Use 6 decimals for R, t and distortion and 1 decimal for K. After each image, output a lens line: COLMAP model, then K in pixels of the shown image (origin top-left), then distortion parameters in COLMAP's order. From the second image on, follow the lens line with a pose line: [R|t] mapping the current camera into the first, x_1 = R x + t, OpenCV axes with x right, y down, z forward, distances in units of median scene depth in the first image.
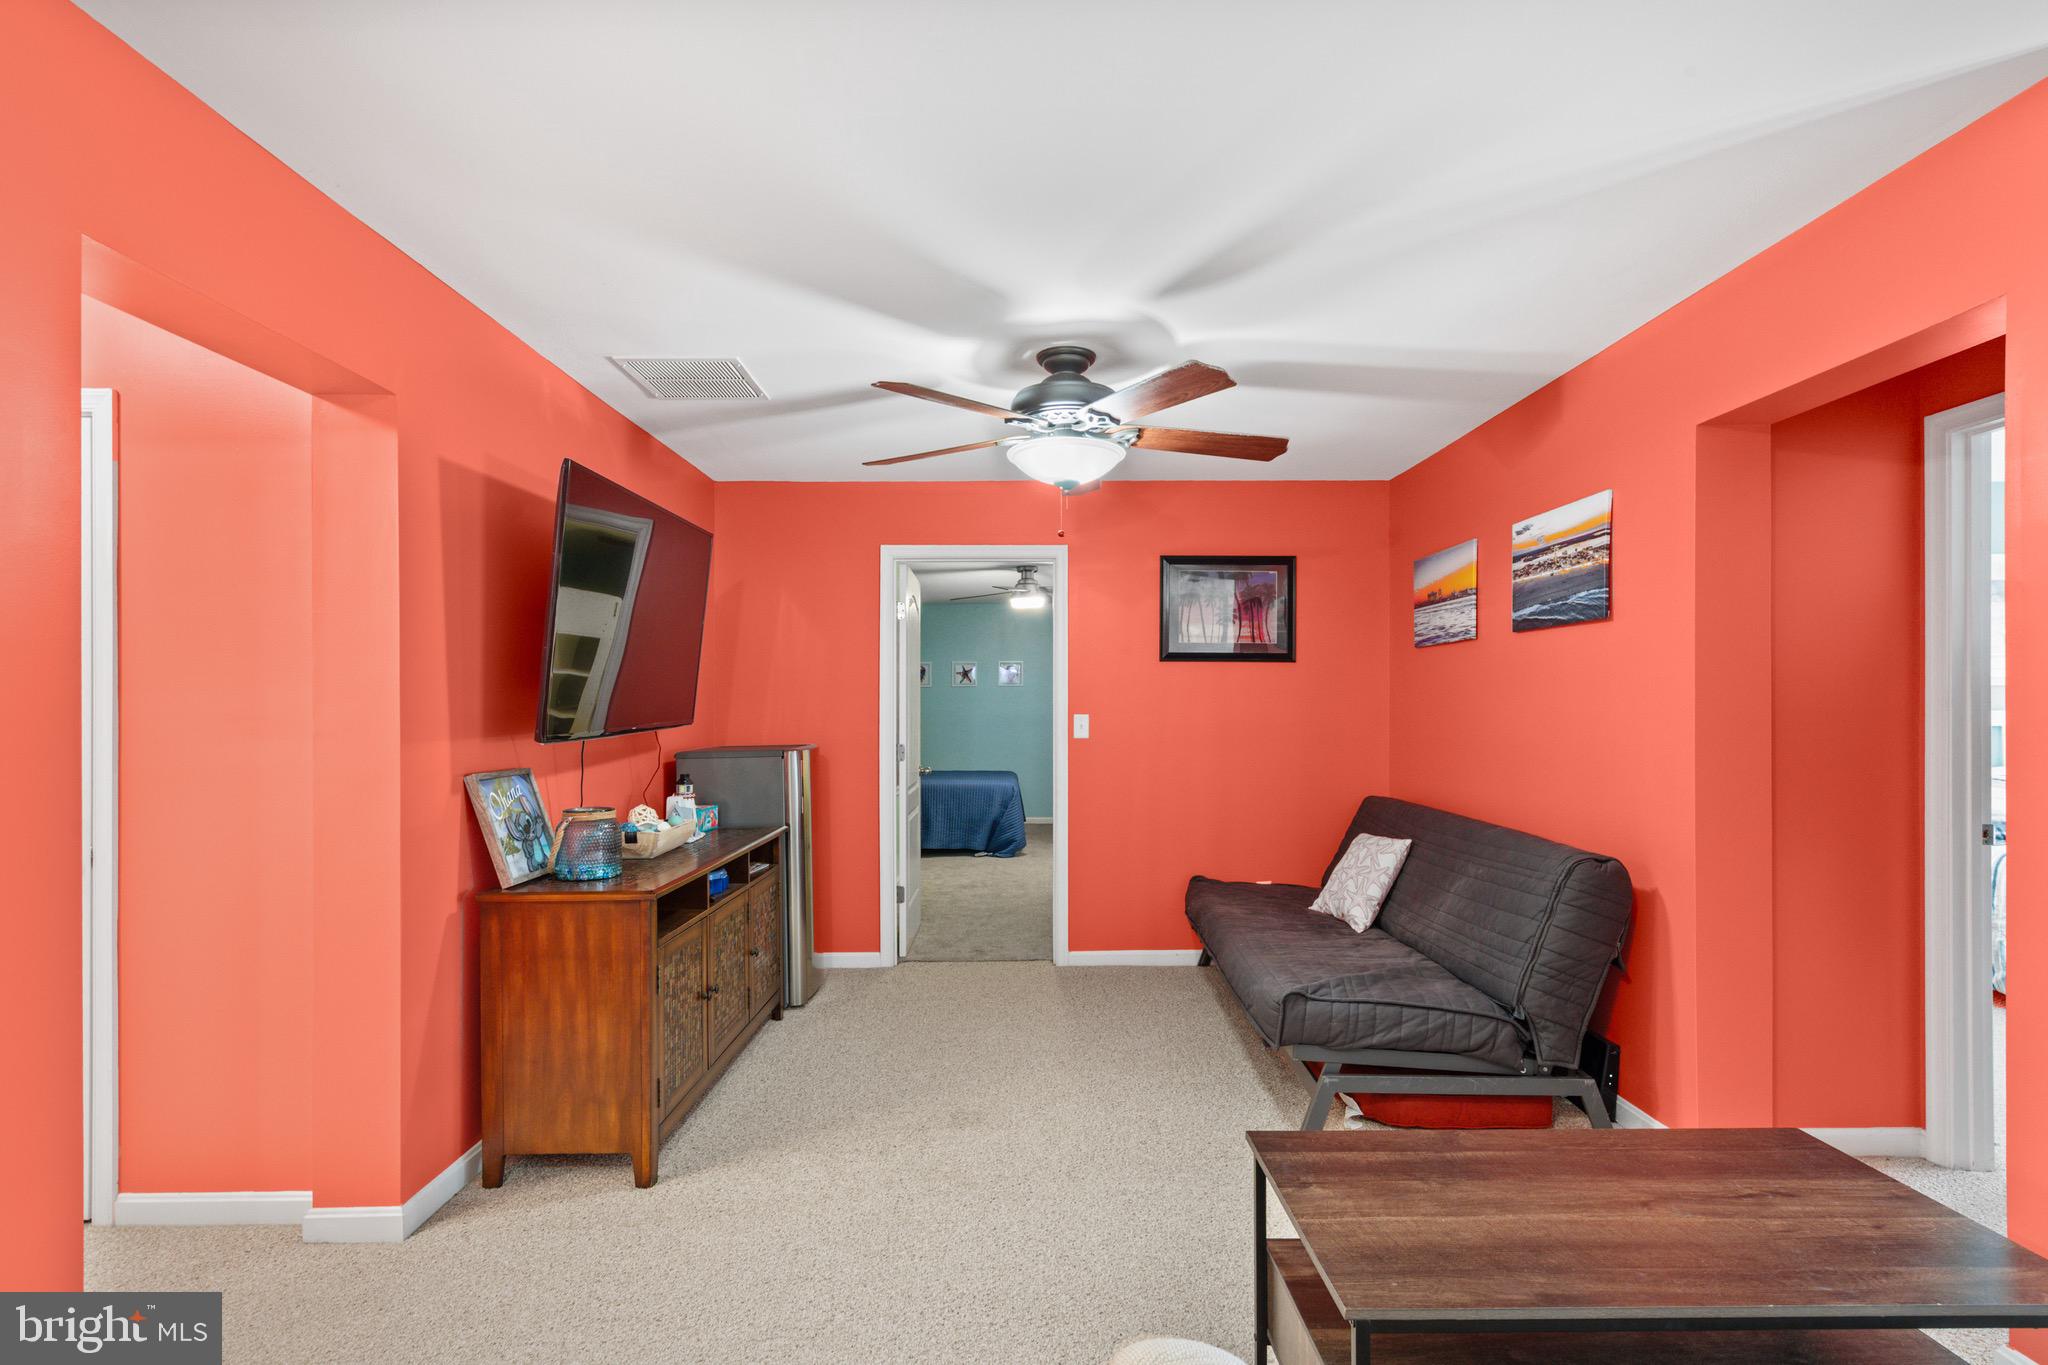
lens RADIAL K [[988.2, 0, 1022.9], [0, 988.2, 710.8], [0, 0, 1]] dist [0.002419, 0.000150]
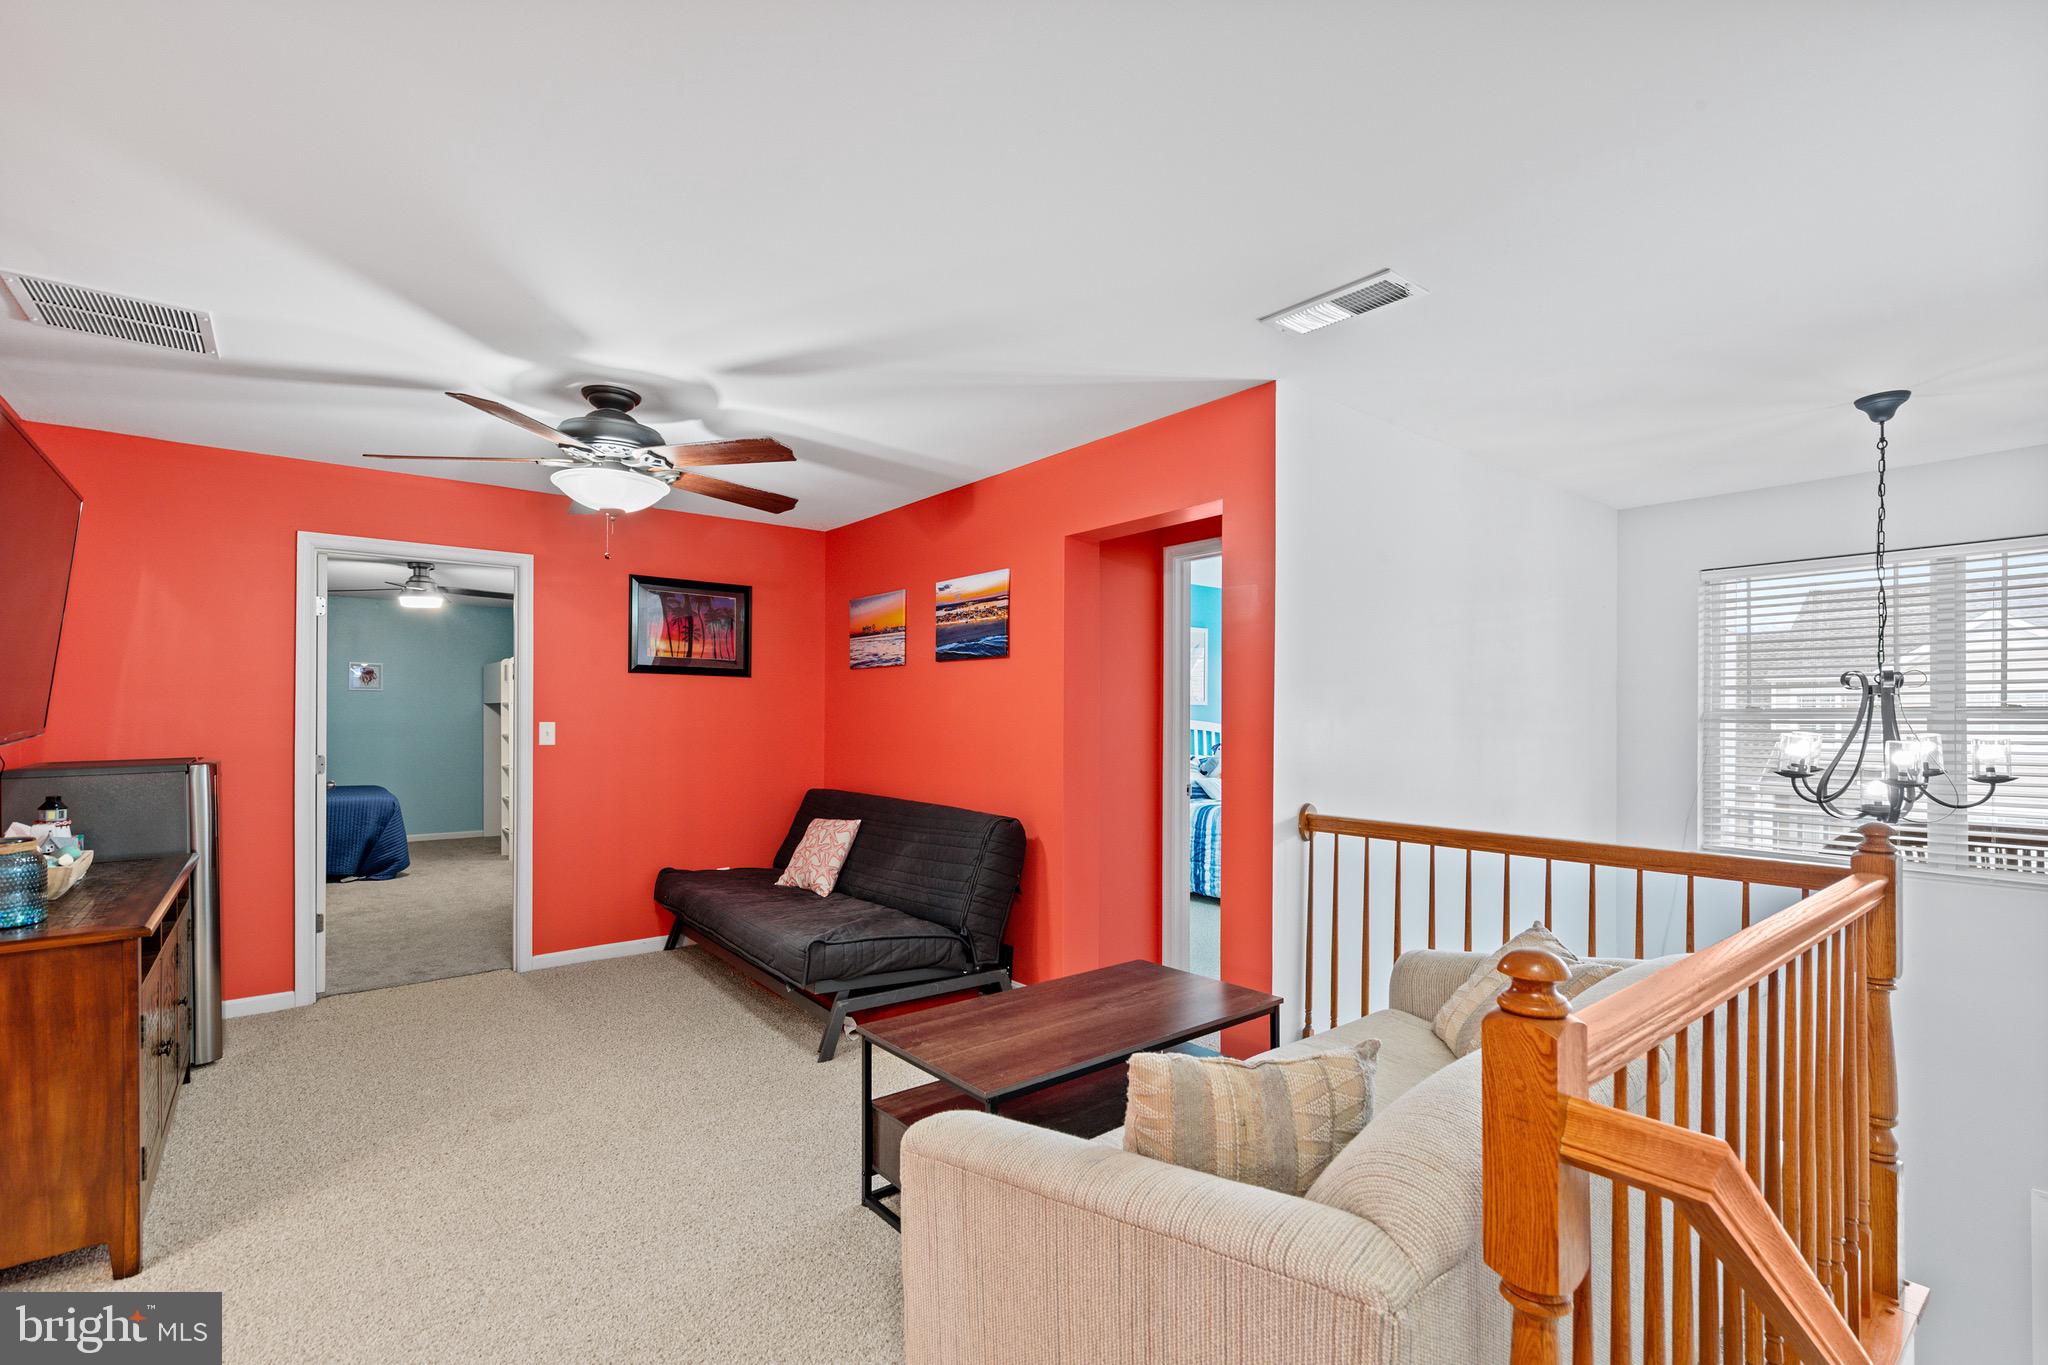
lens RADIAL K [[928.5, 0, 1022.9], [0, 928.5, 723.4], [0, 0, 1]] dist [0.001796, 0.000090]
pose [[0.783138, -0.000677, 0.621847, -0.233127], [-0.002077, 0.999991, 0.003705, 0.000869], [-0.621844, -0.004193, 0.783130, -0.087561]]
